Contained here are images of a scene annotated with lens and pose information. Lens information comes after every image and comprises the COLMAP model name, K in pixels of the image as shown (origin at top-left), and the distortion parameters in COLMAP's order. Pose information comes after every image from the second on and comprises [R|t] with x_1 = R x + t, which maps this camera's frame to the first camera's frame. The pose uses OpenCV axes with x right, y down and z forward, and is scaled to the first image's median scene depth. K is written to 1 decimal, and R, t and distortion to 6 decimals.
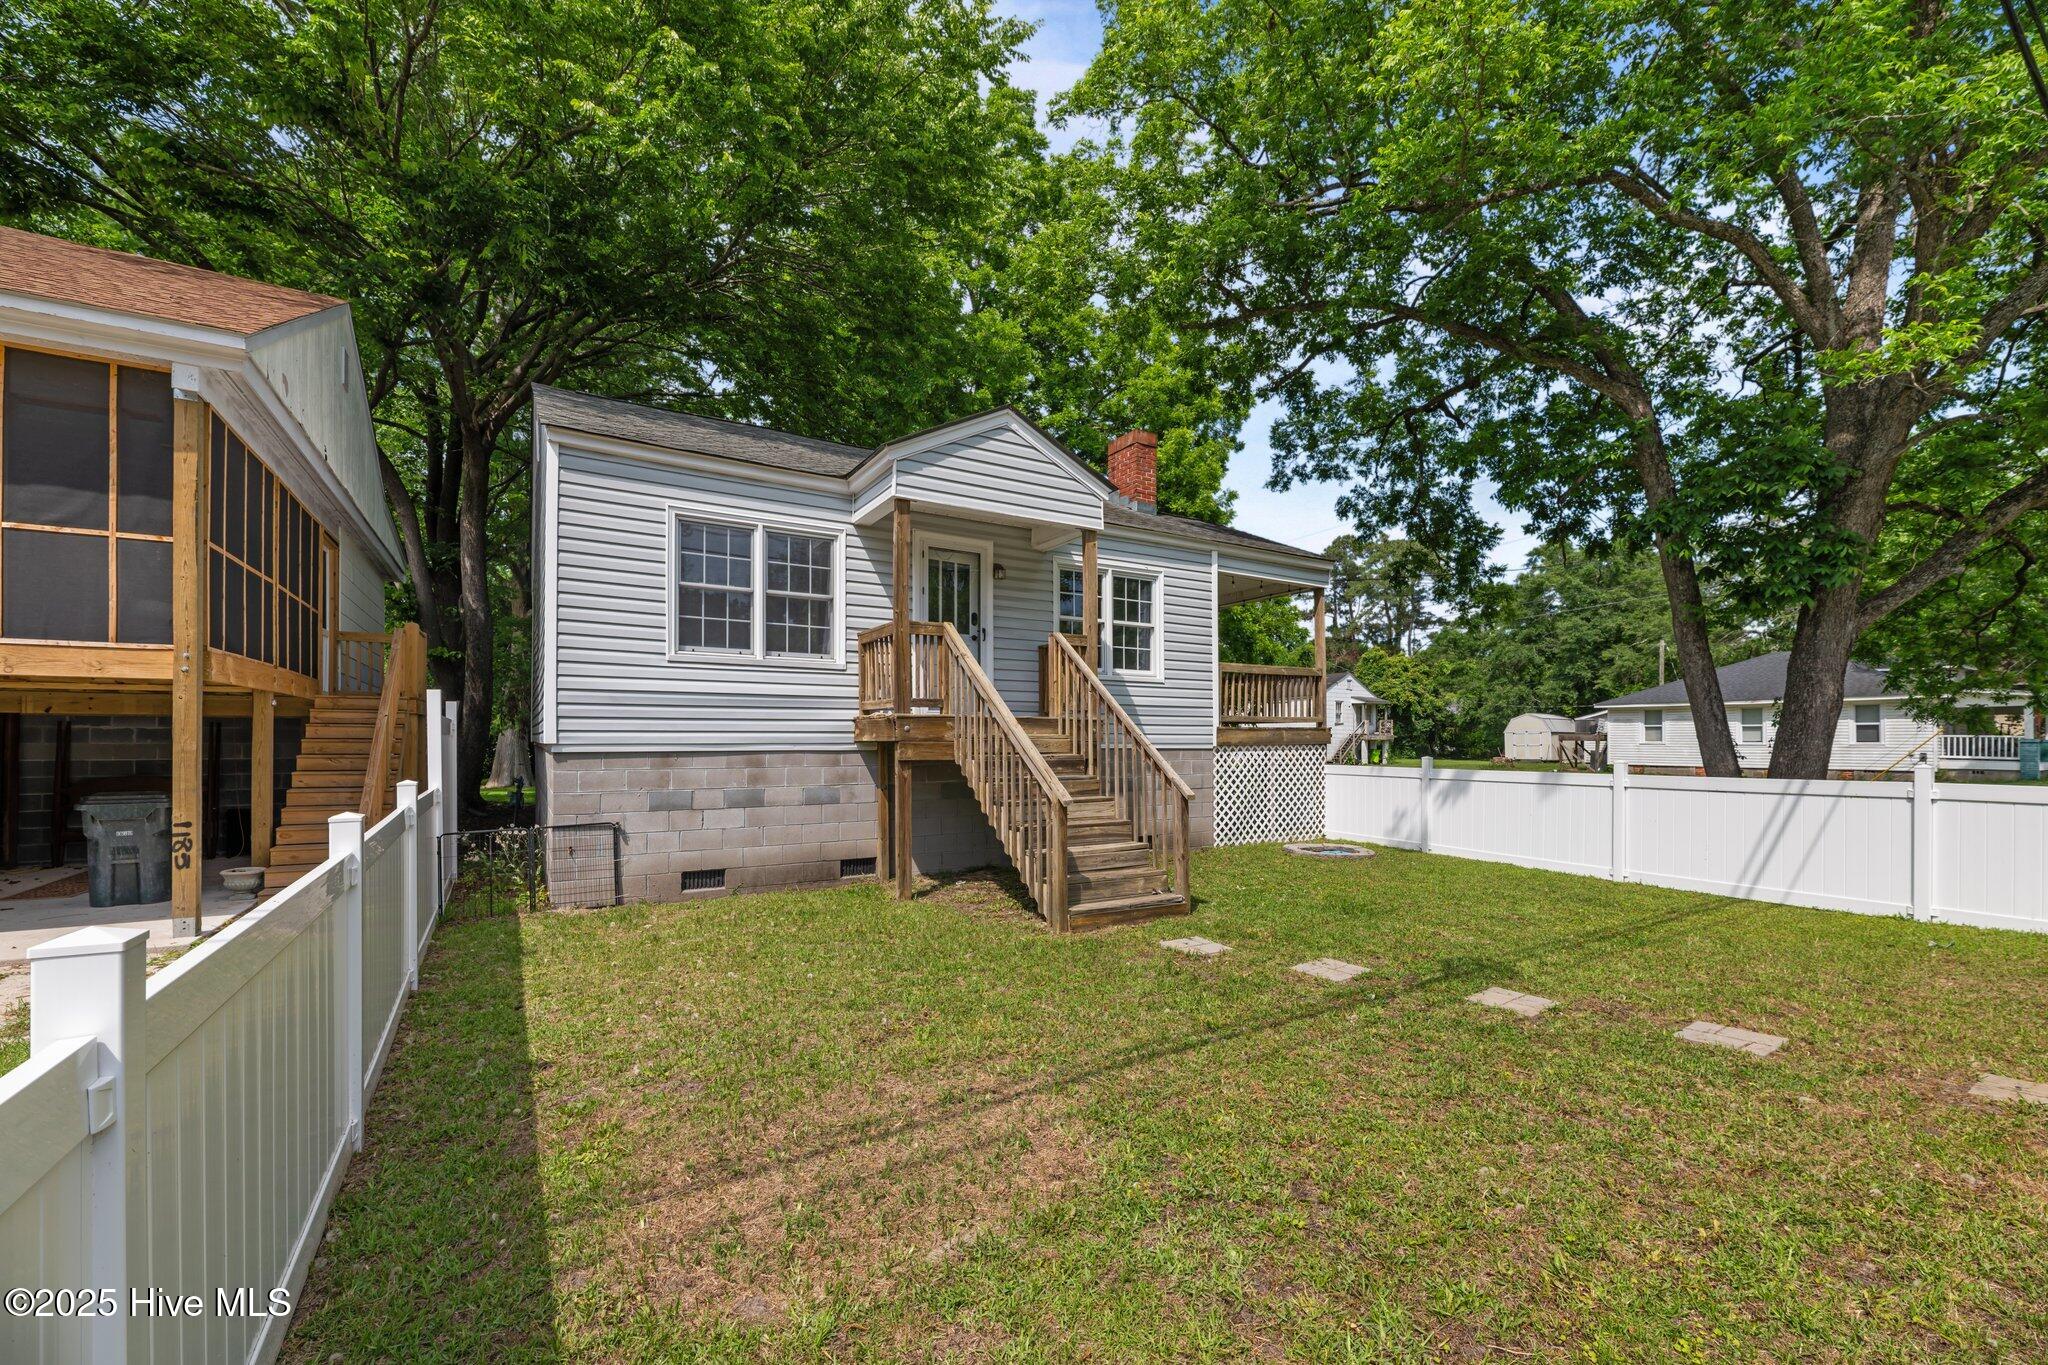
lens RADIAL K [[840.5, 0, 1029.8], [0, 840.5, 743.4], [0, 0, 1]] dist [-0.001049, -0.000162]
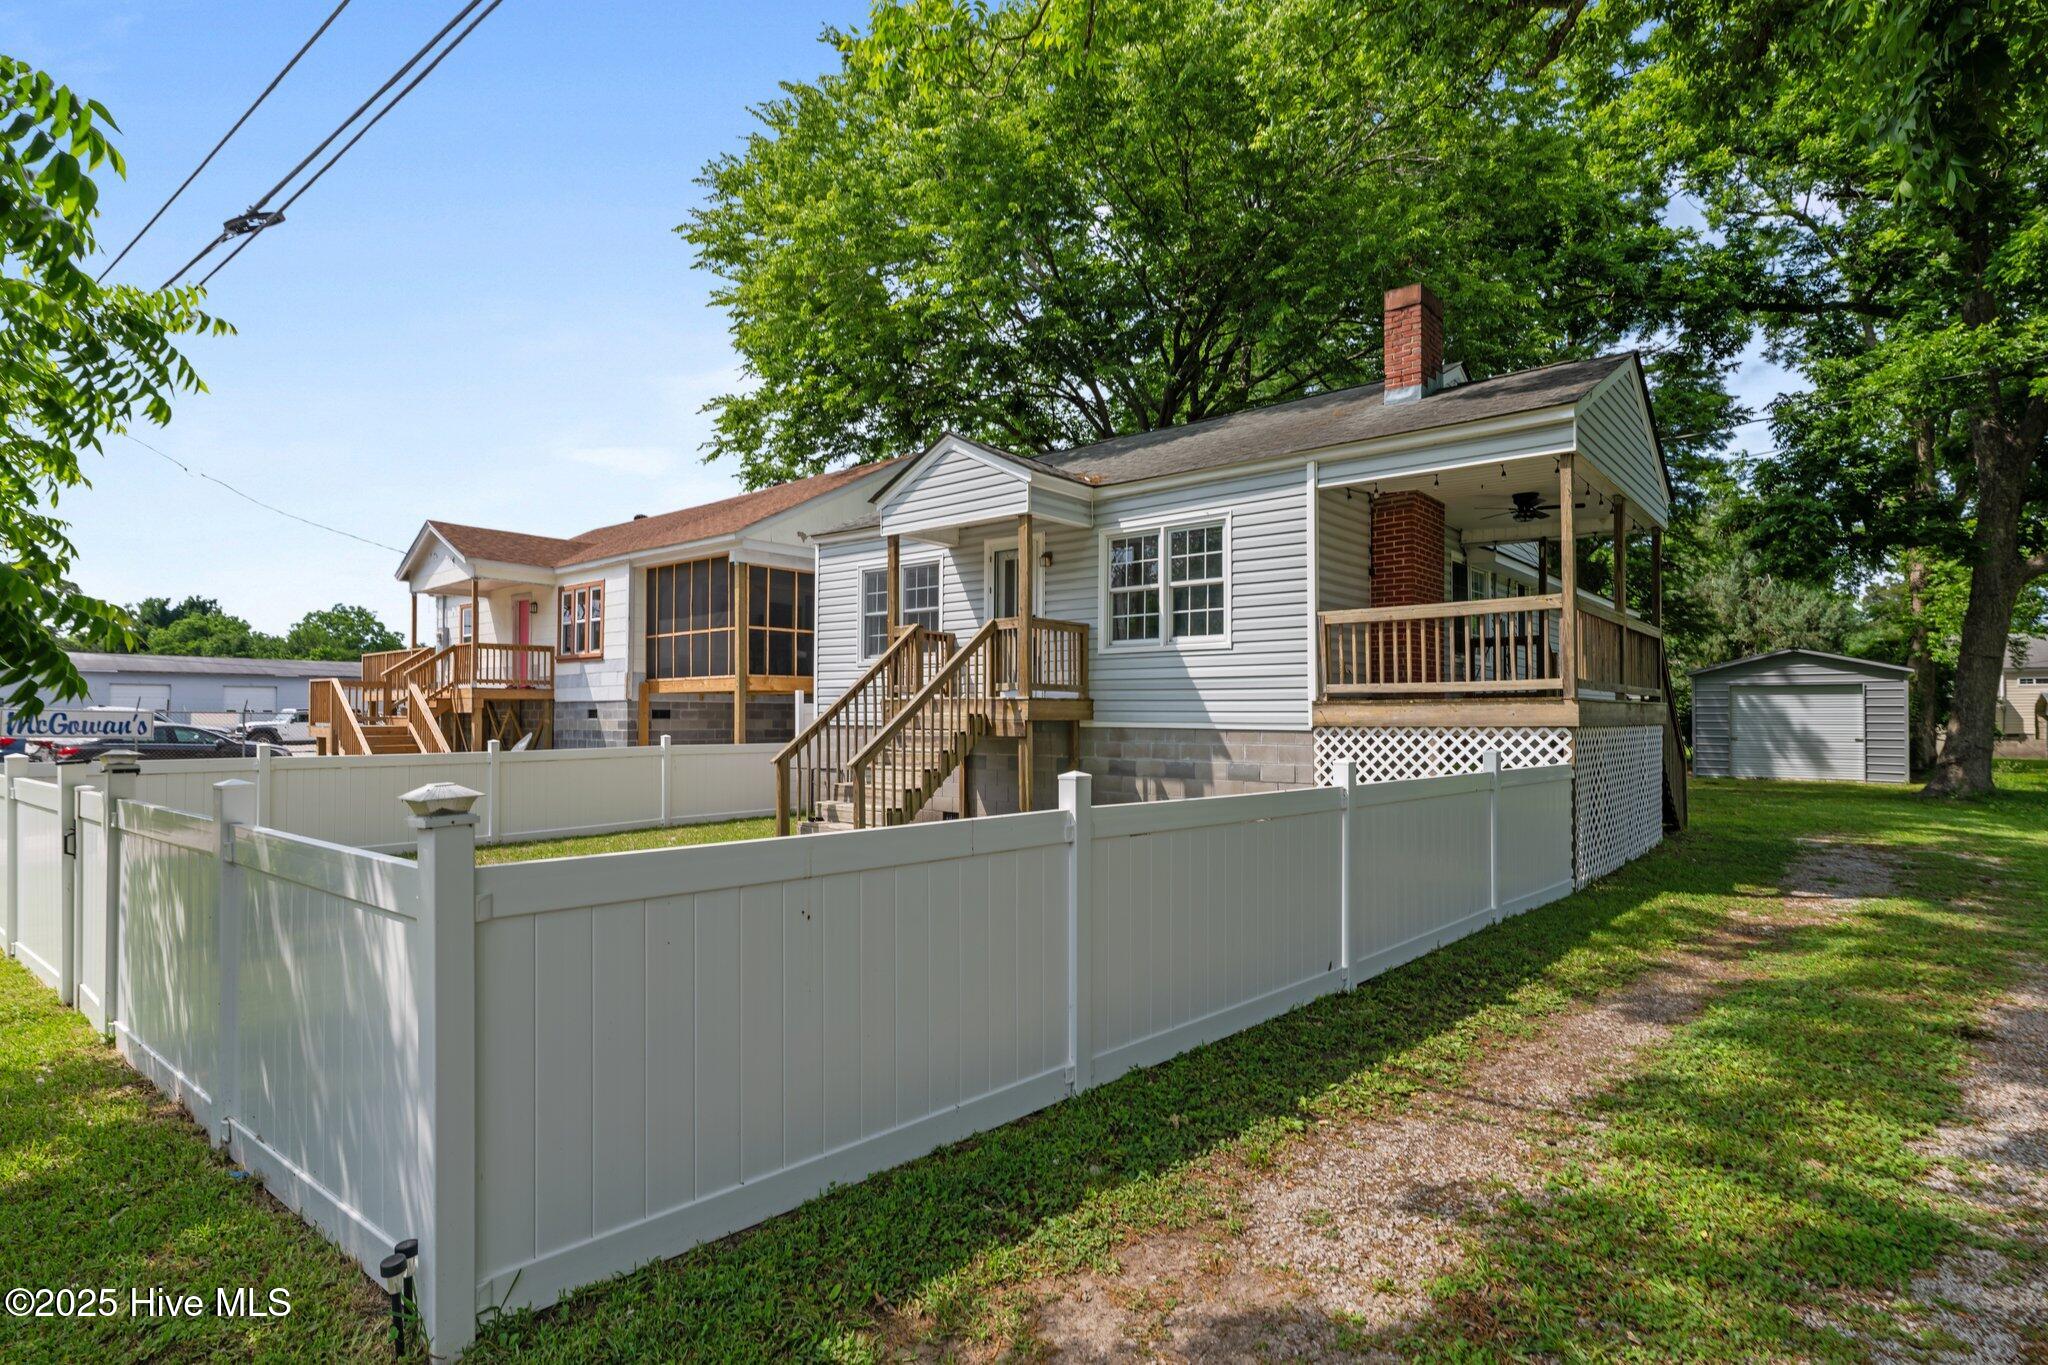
lens RADIAL K [[1033.7, 0, 1024.6], [0, 1033.7, 718.6], [0, 0, 1]] dist [0.002036, 0.000462]
pose [[0.306817, 0.003972, -0.951760, 1.364107], [-0.003012, 0.999990, 0.003203, -0.008912], [0.951764, 0.001884, 0.306826, 0.656305]]
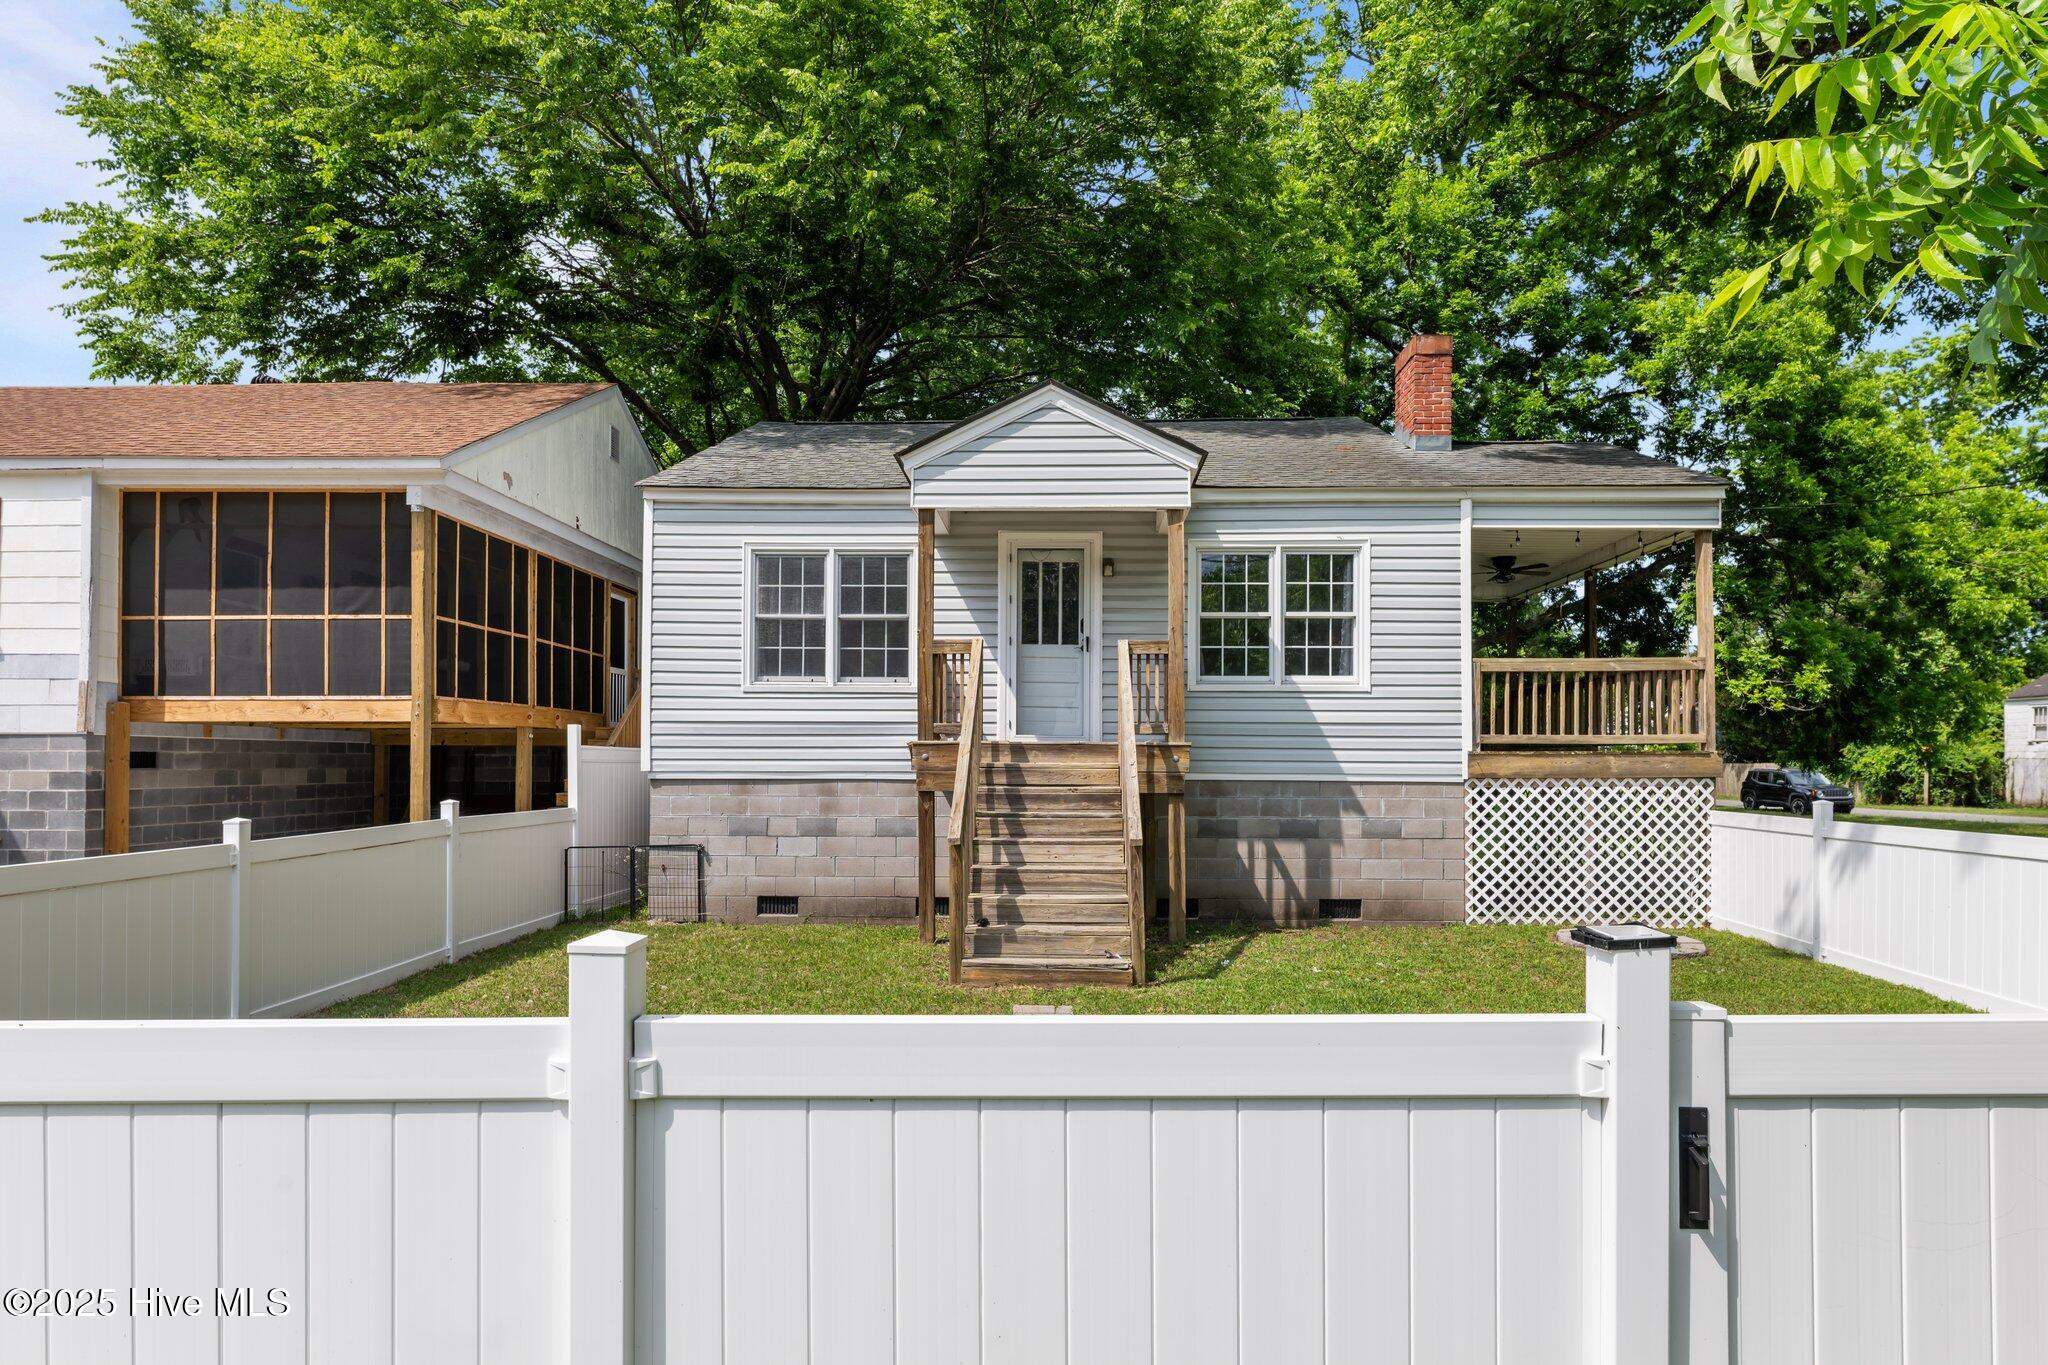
lens RADIAL K [[1131.7, 0, 1029.1], [0, 1131.7, 765.3], [0, 0, 1]] dist [0.006376, 0.000702]
pose [[0.836600, 0.004085, -0.547799, 0.587097], [-0.005488, 0.999985, -0.000924, -0.007232], [0.547787, 0.003779, 0.836609, 0.019758]]
